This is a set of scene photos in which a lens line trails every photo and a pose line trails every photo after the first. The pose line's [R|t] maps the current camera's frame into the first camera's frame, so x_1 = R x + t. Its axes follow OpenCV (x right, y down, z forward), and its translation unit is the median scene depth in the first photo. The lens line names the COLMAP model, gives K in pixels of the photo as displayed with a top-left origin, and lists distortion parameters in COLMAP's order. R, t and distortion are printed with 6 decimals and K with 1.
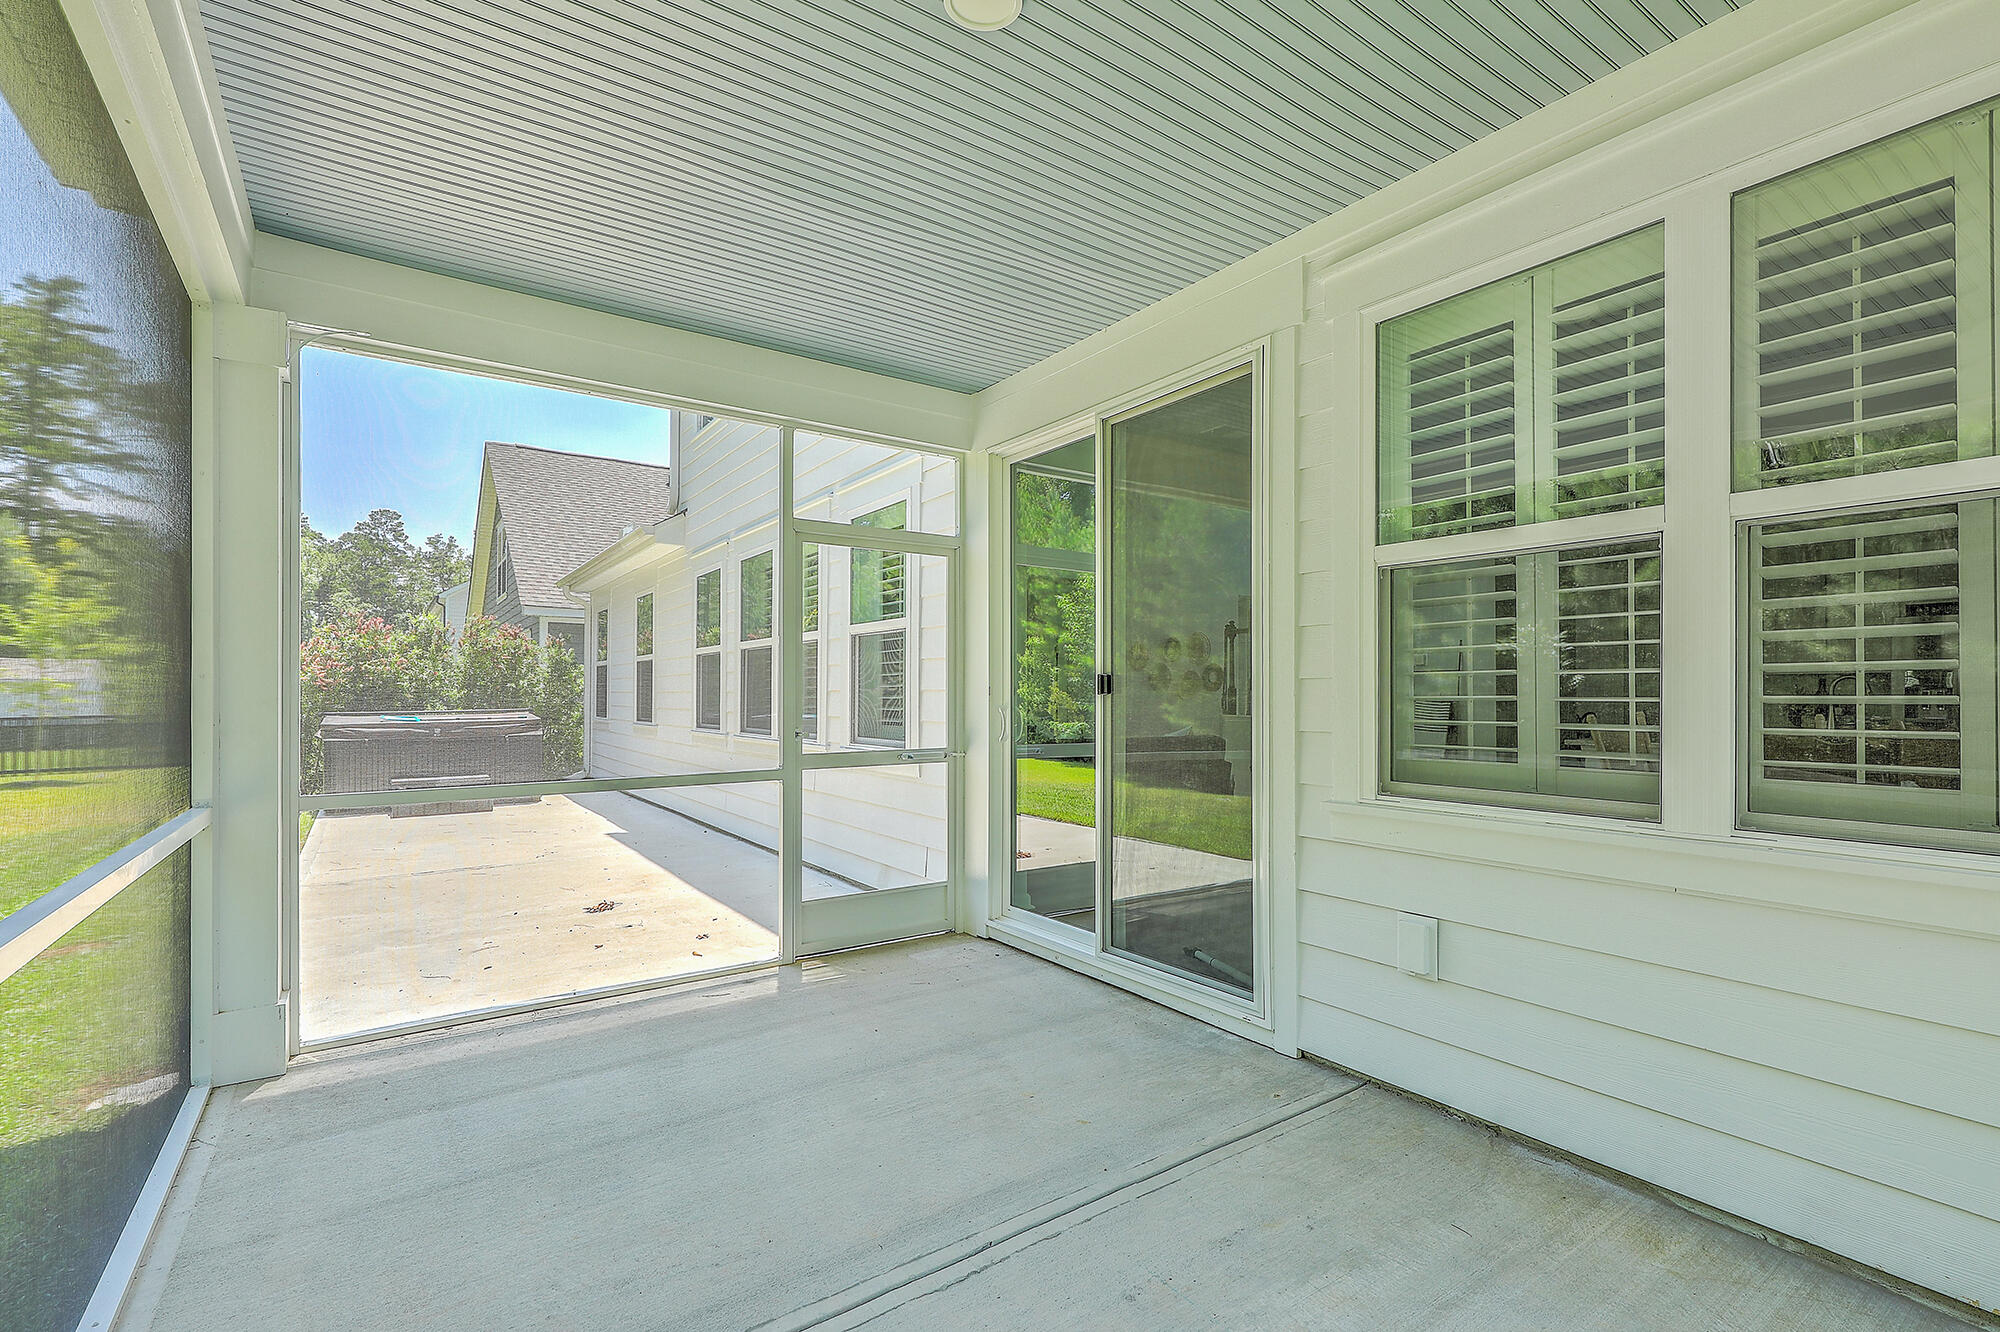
lens RADIAL K [[901.0, 0, 1003.4], [0, 901.0, 675.4], [0, 0, 1]] dist [0.001841, -0.000213]
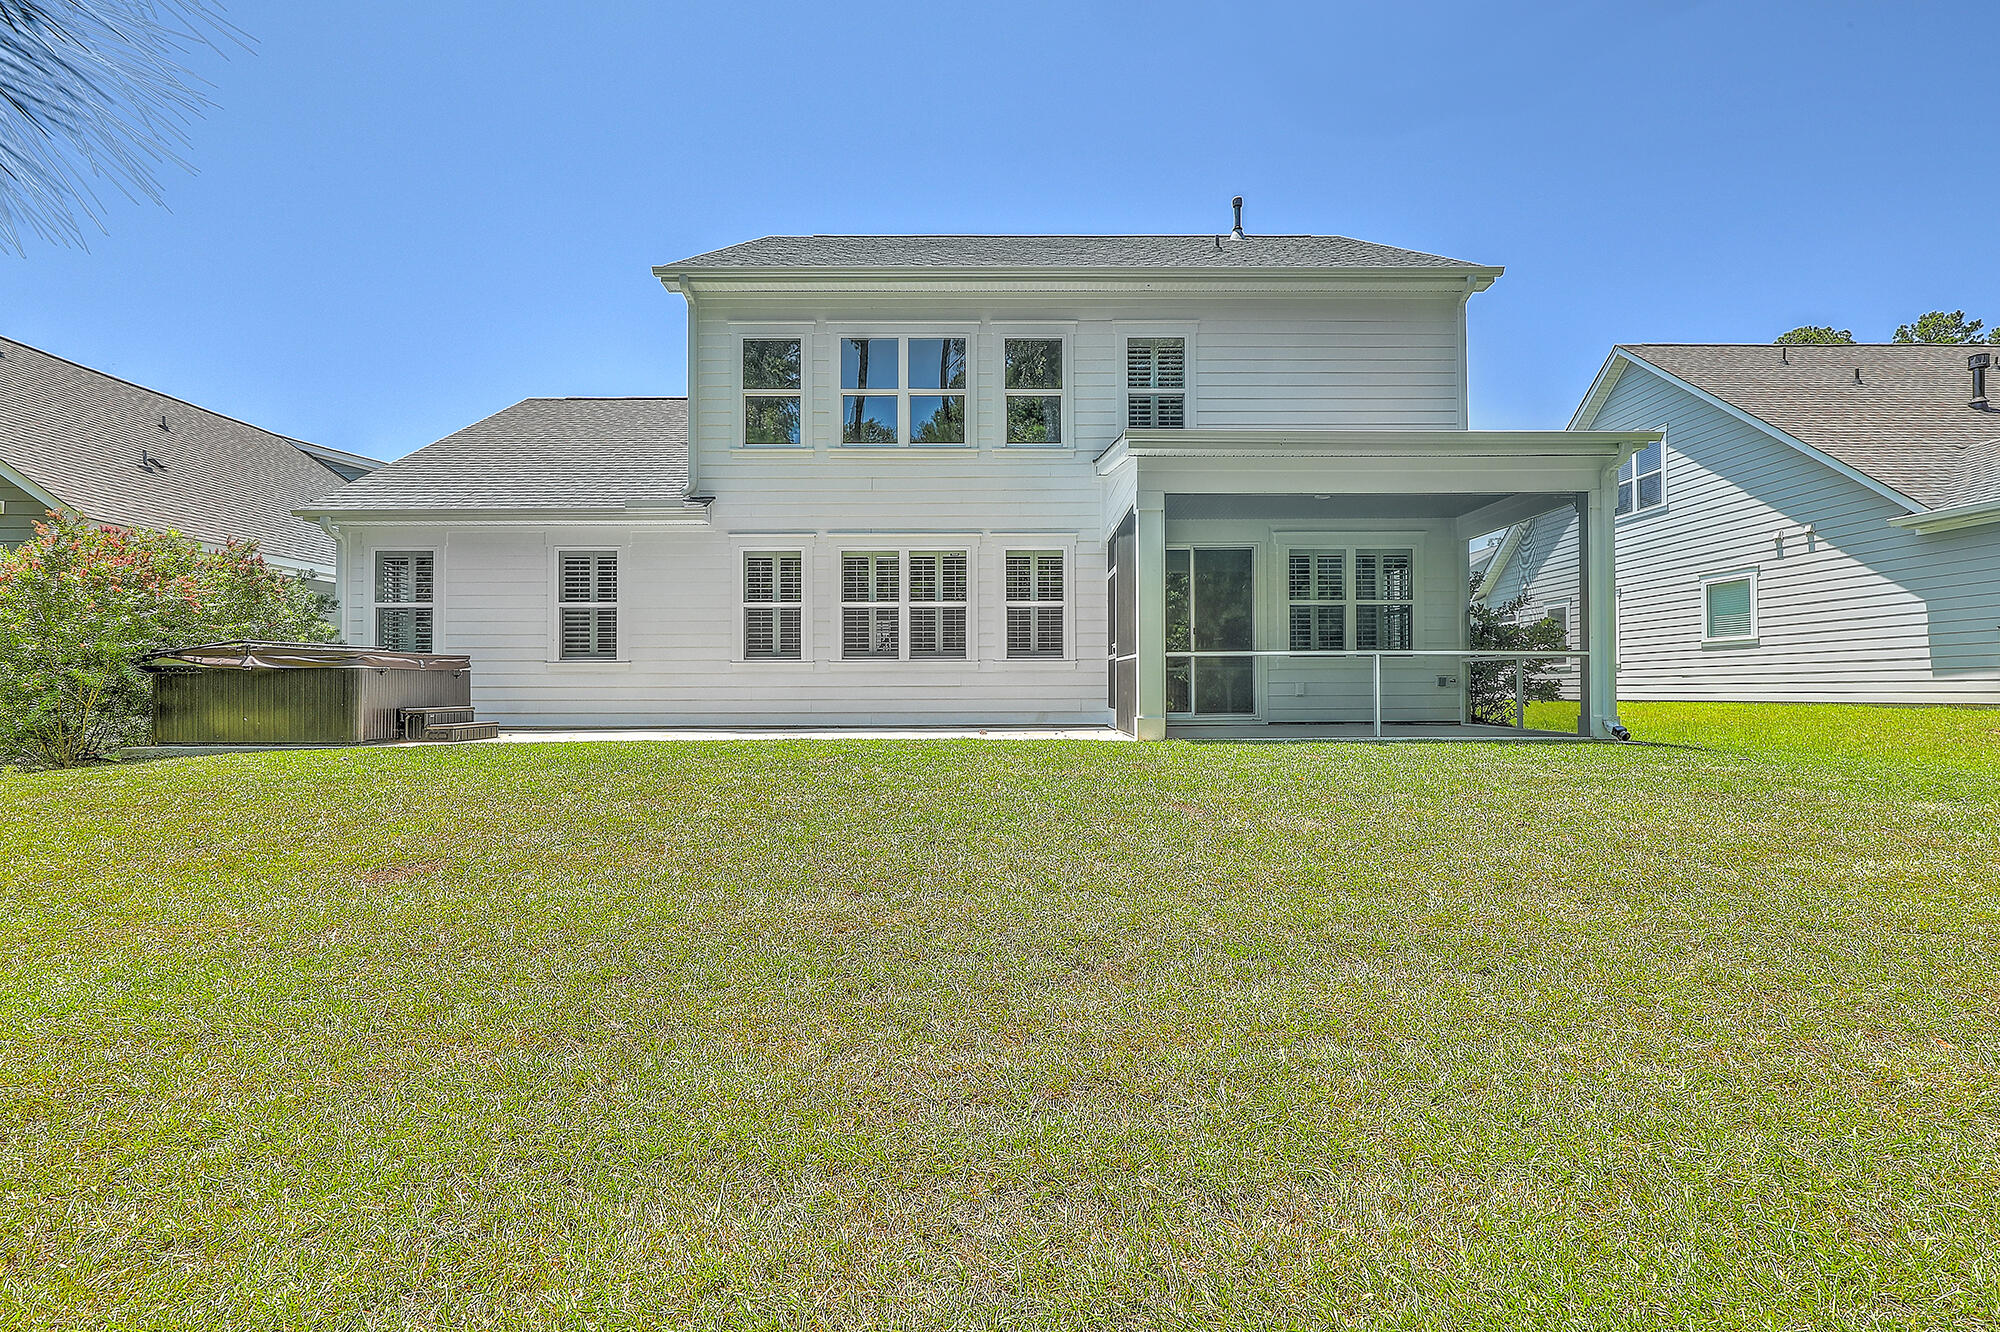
lens RADIAL K [[901.0, 0, 1011.9], [0, 901.0, 677.6], [0, 0, 1]] dist [0.001841, -0.000213]
pose [[0.570892, 0.010369, 0.820959, -1.025615], [-0.014491, 0.999892, -0.002552, 0.068175], [-0.820897, -0.010440, 0.570981, -0.102754]]
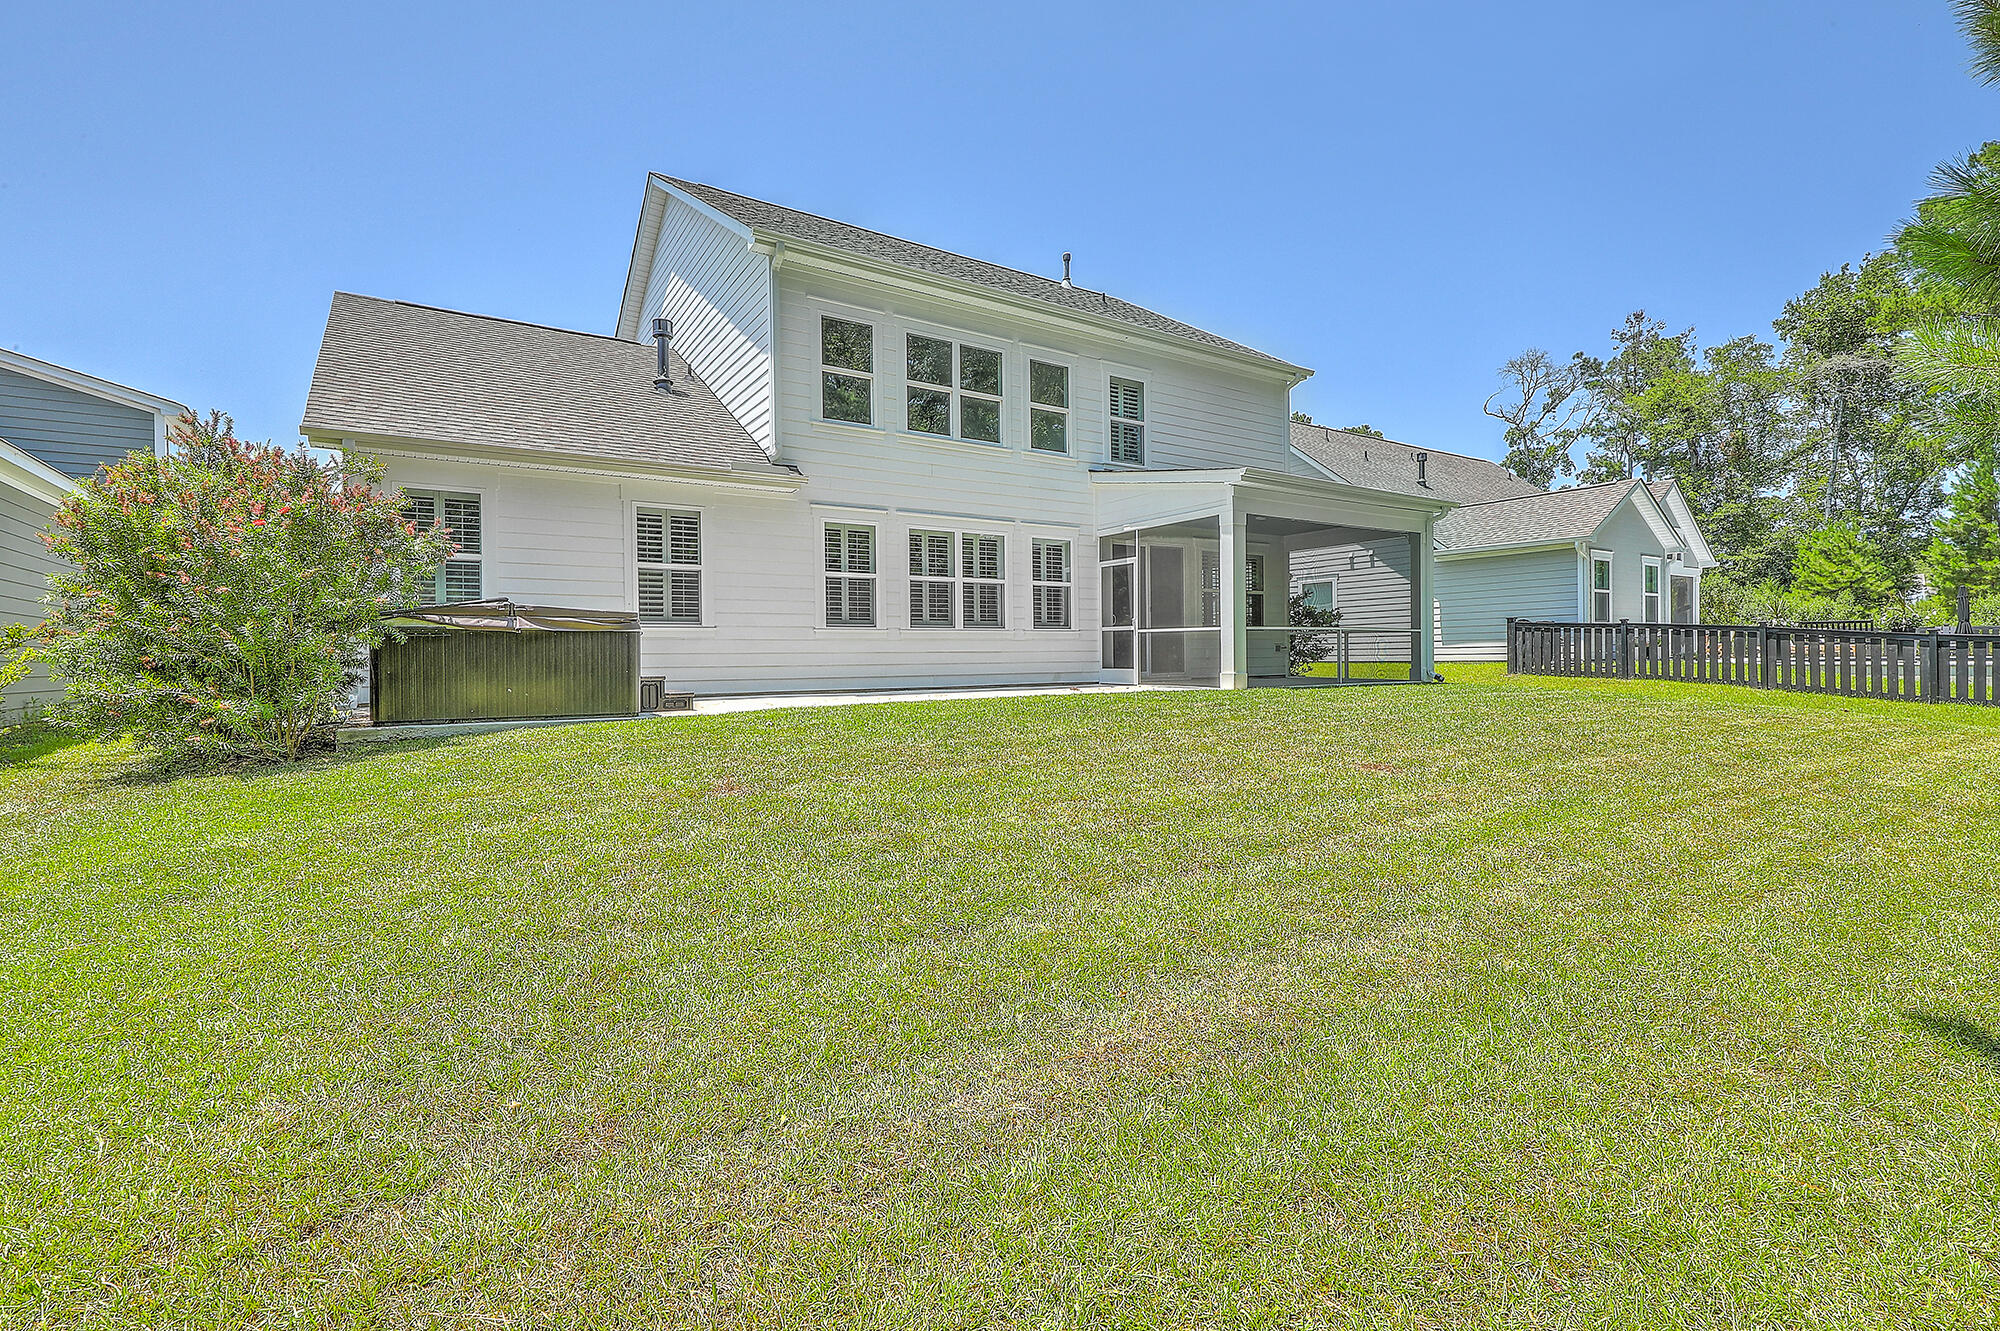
lens RADIAL K [[901.0, 0, 1002.2], [0, 901.0, 660.1], [0, 0, 1]] dist [0.001841, -0.000213]
pose [[0.033310, -0.005662, 0.999429, -1.459522], [-0.013022, 0.999897, 0.006099, 0.081393], [-0.999360, -0.013218, 0.033233, 0.553549]]
